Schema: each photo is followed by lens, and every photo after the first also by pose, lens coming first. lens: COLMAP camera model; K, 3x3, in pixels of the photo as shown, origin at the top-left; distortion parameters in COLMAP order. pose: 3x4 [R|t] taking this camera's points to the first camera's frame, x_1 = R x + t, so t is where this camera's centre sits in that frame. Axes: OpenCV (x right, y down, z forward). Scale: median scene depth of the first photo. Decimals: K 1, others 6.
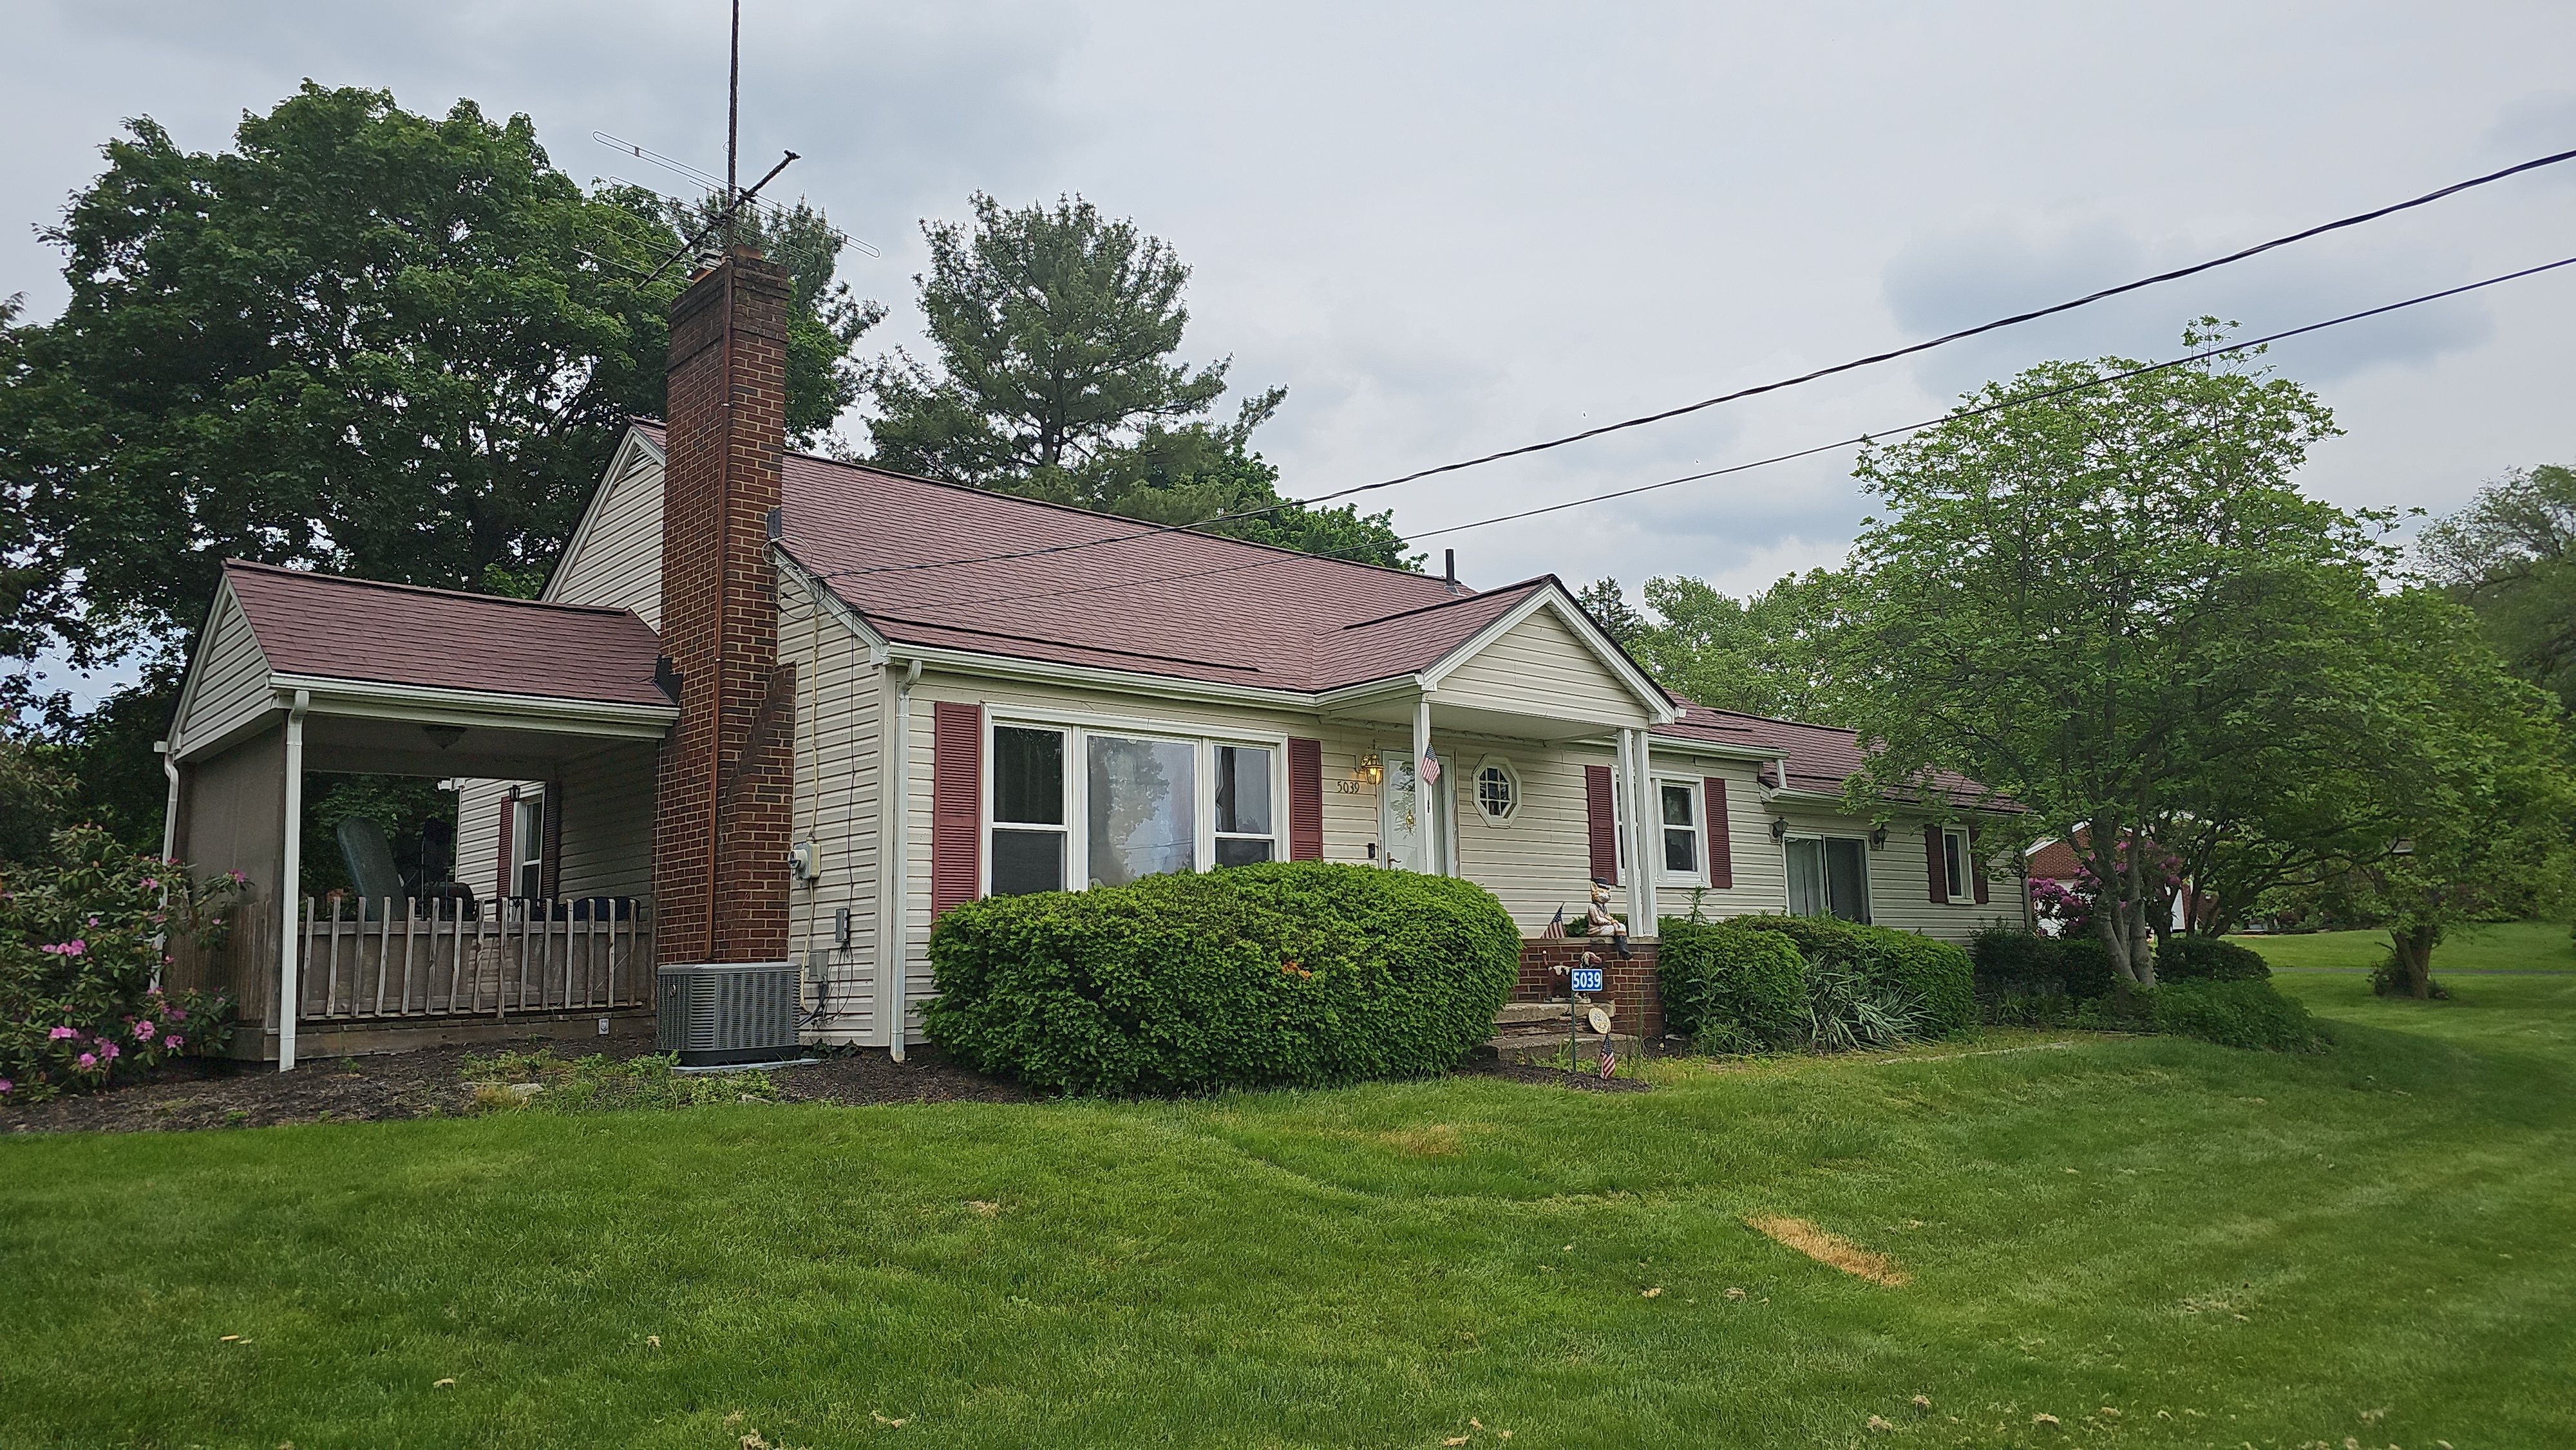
lens RADIAL K [[1671.7, 0, 1287.2], [0, 1671.7, 712.0], [0, 0, 1]] dist [0.033157, -0.004177]
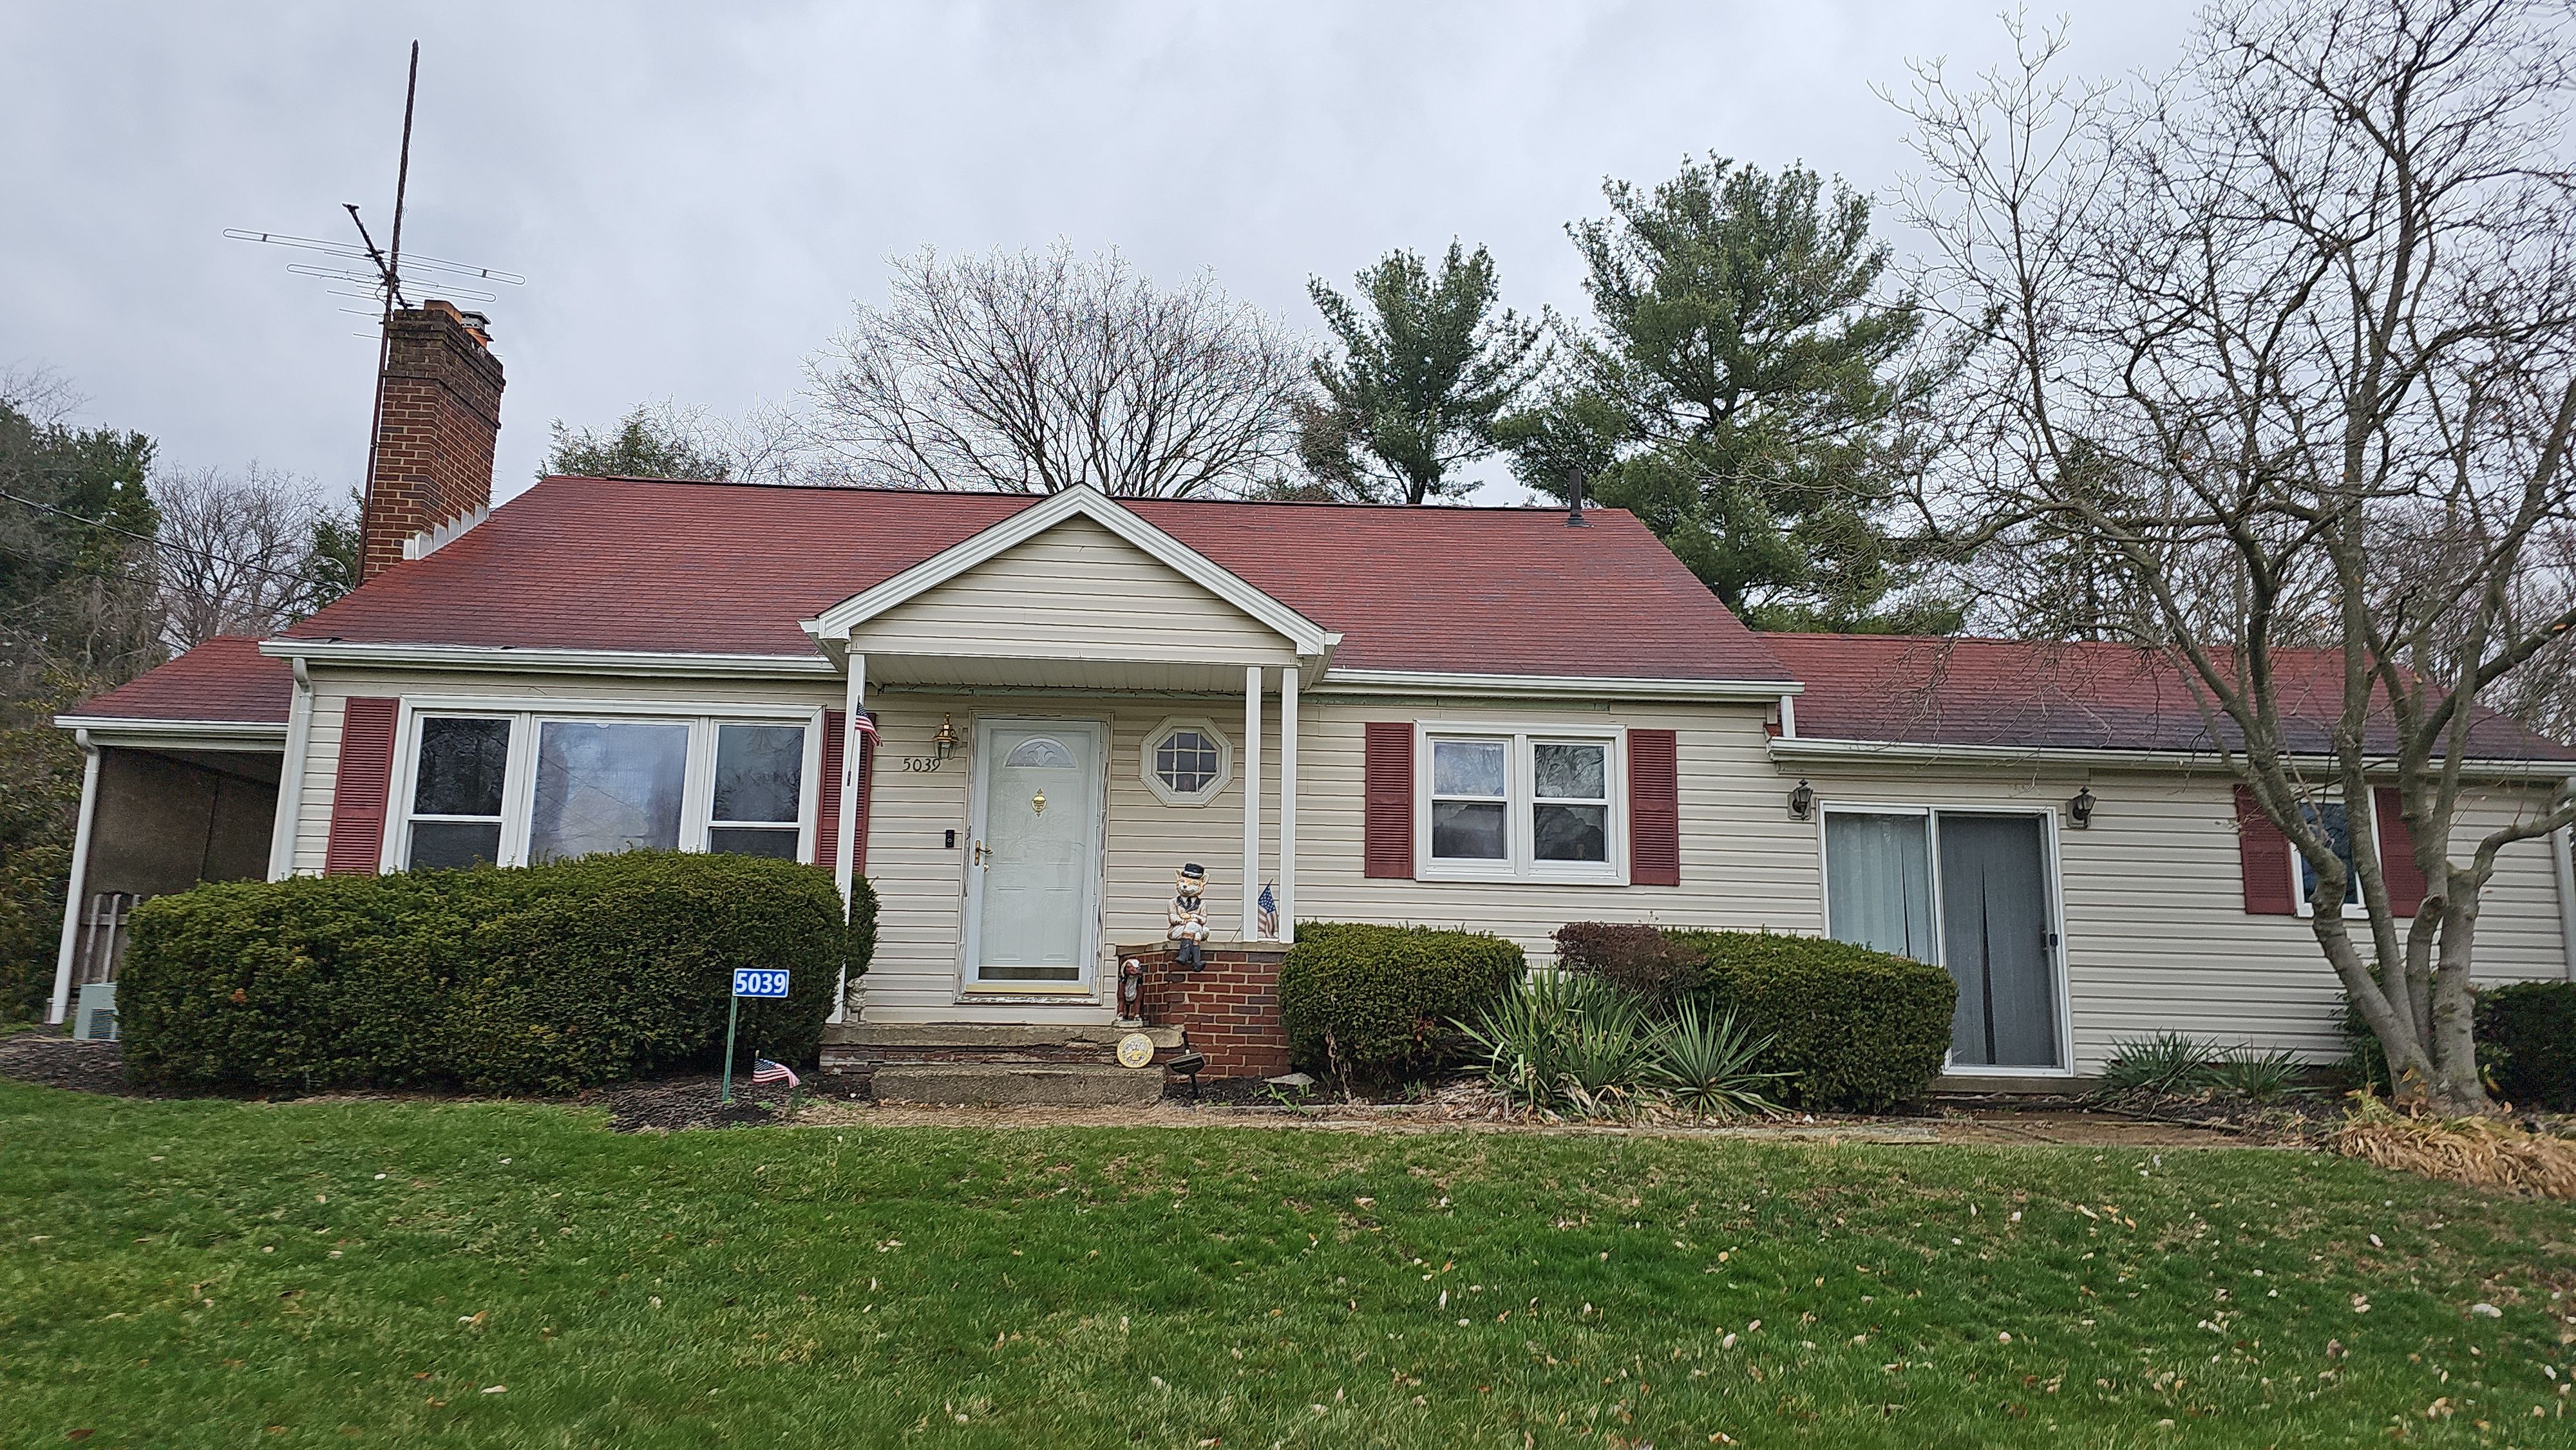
lens RADIAL K [[1671.7, 0, 1285.1], [0, 1671.7, 727.2], [0, 0, 1]] dist [0.033157, -0.004177]
pose [[0.782444, -0.072590, -0.618476, 0.707709], [0.060550, 0.997345, -0.040455, 0.071617], [0.619771, -0.005795, 0.784762, 0.443107]]
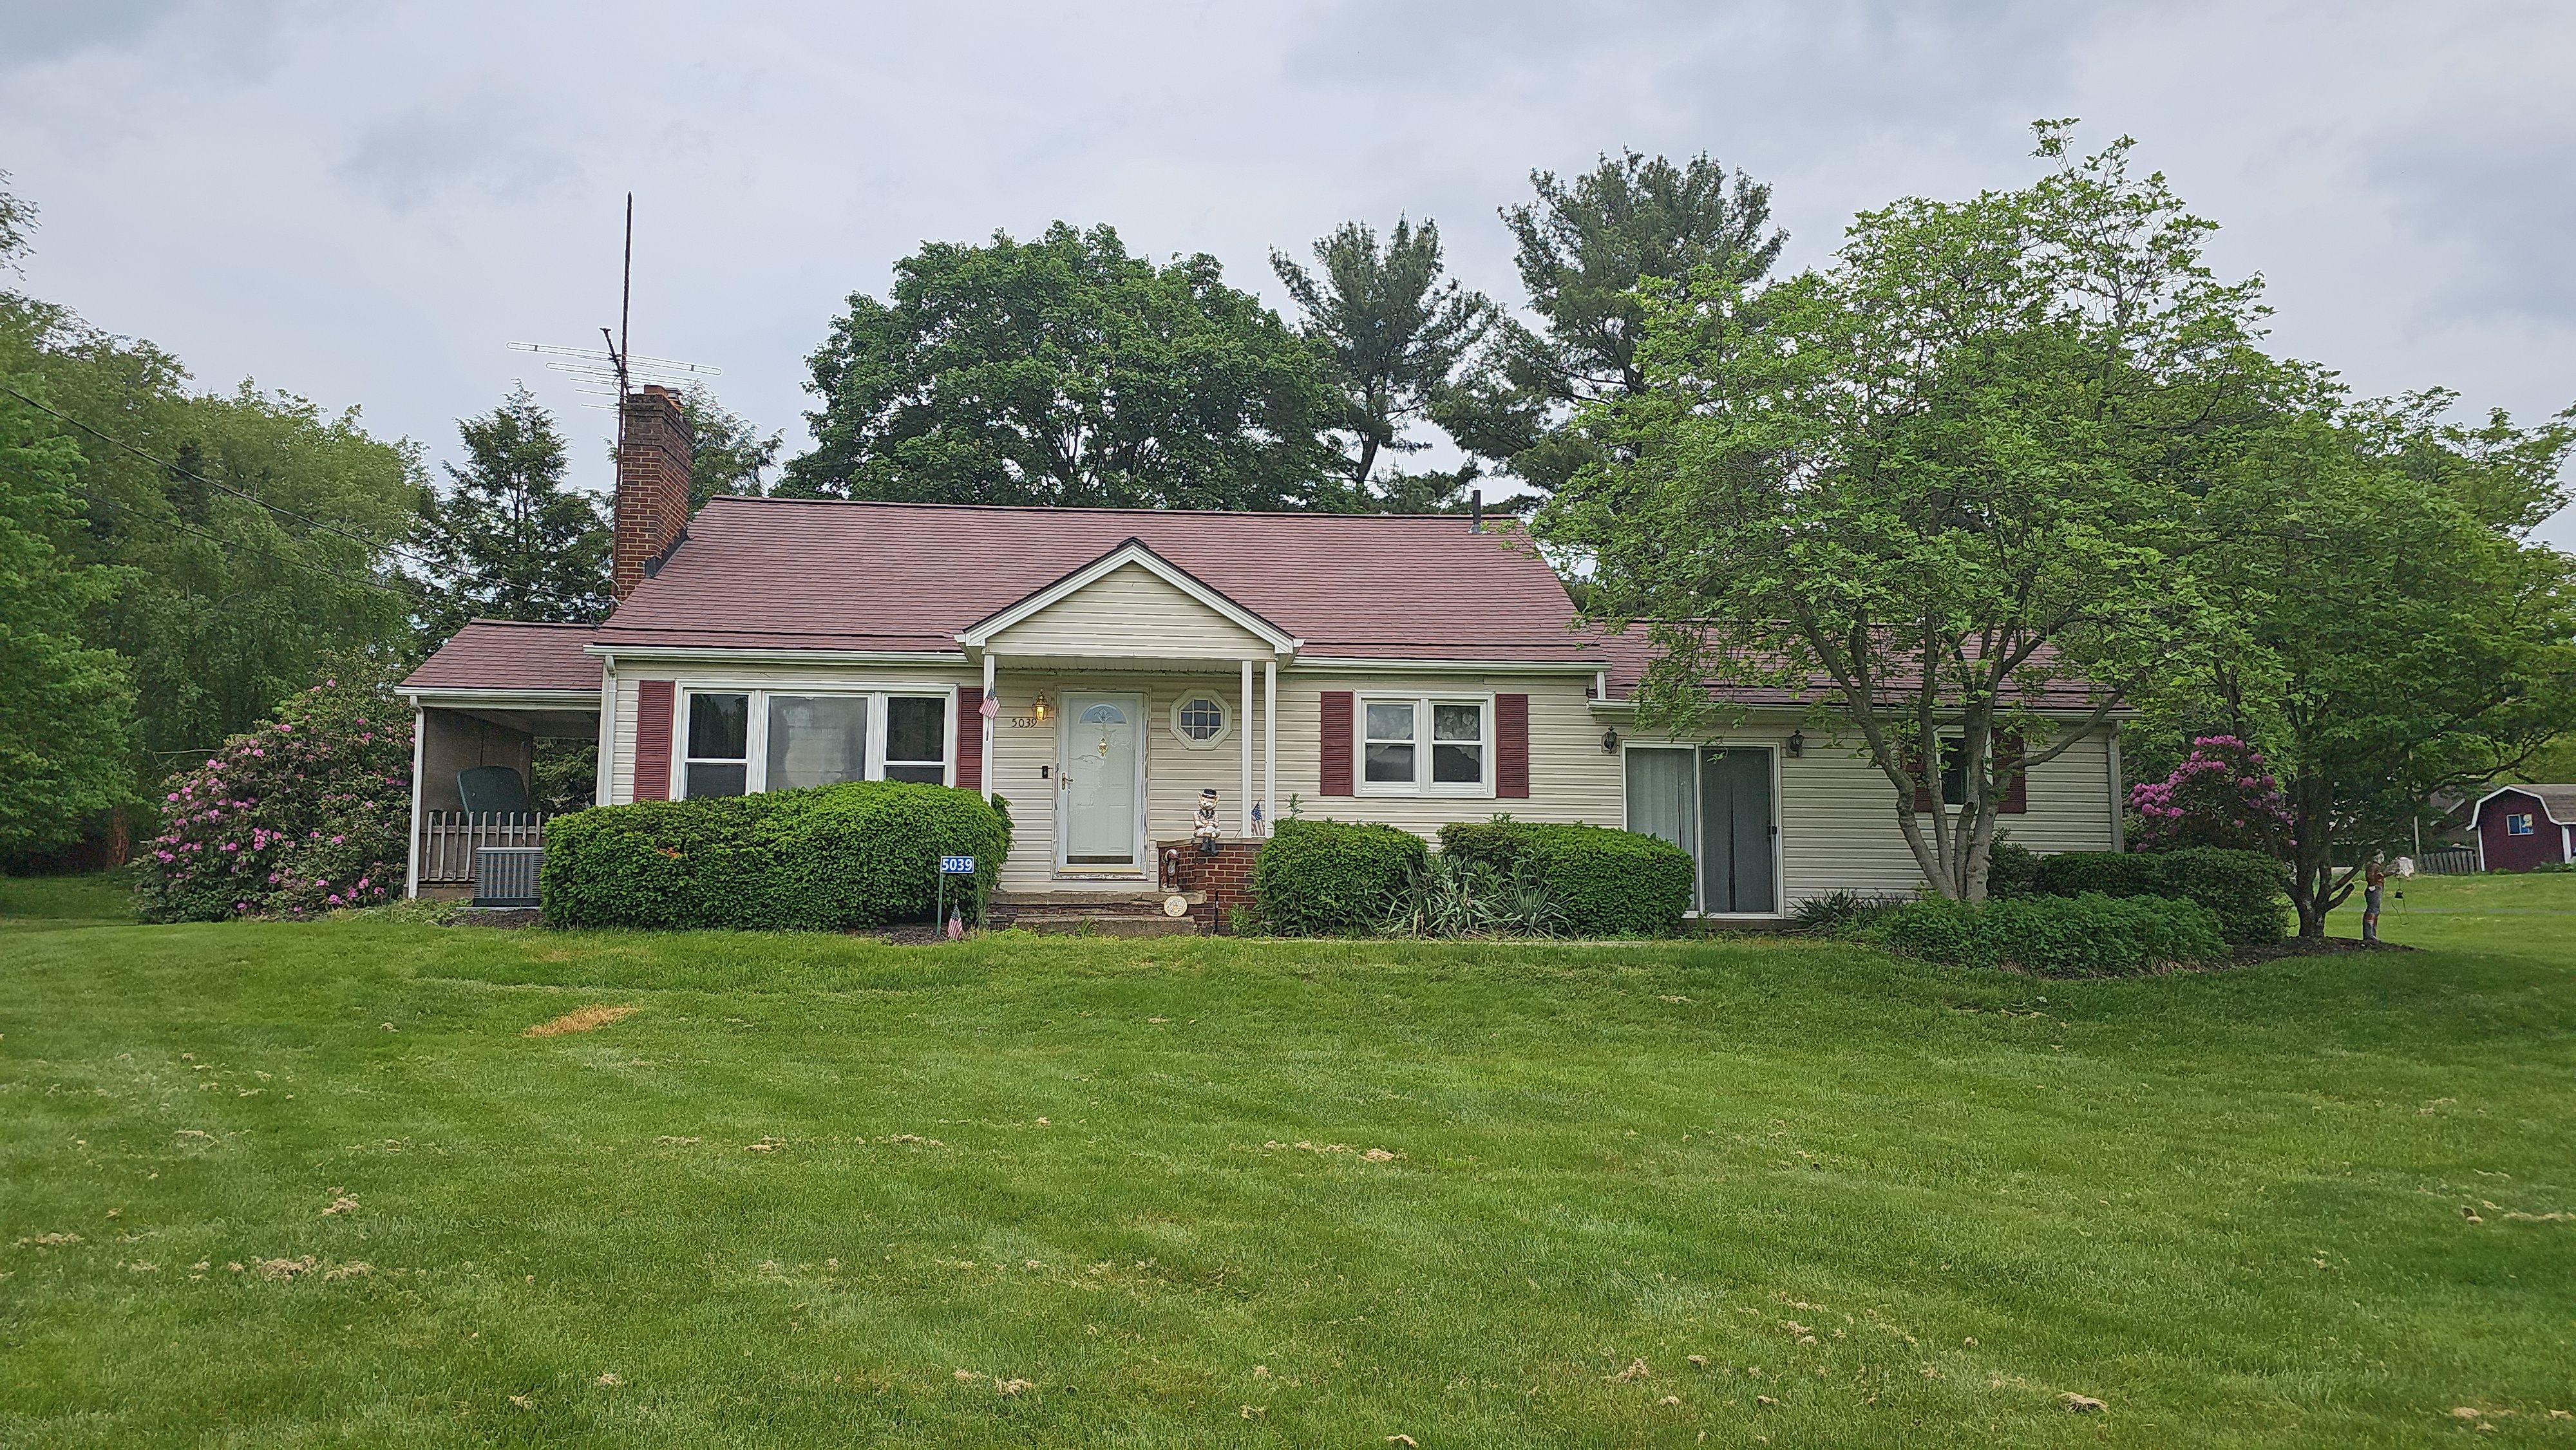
lens RADIAL K [[1671.7, 0, 1297.9], [0, 1671.7, 735.3], [0, 0, 1]] dist [0.033157, -0.004177]
pose [[0.800576, -0.040861, -0.597837, 0.960919], [0.067966, 0.997426, 0.022843, 0.040042], [0.595365, -0.058920, 0.801292, 0.102044]]
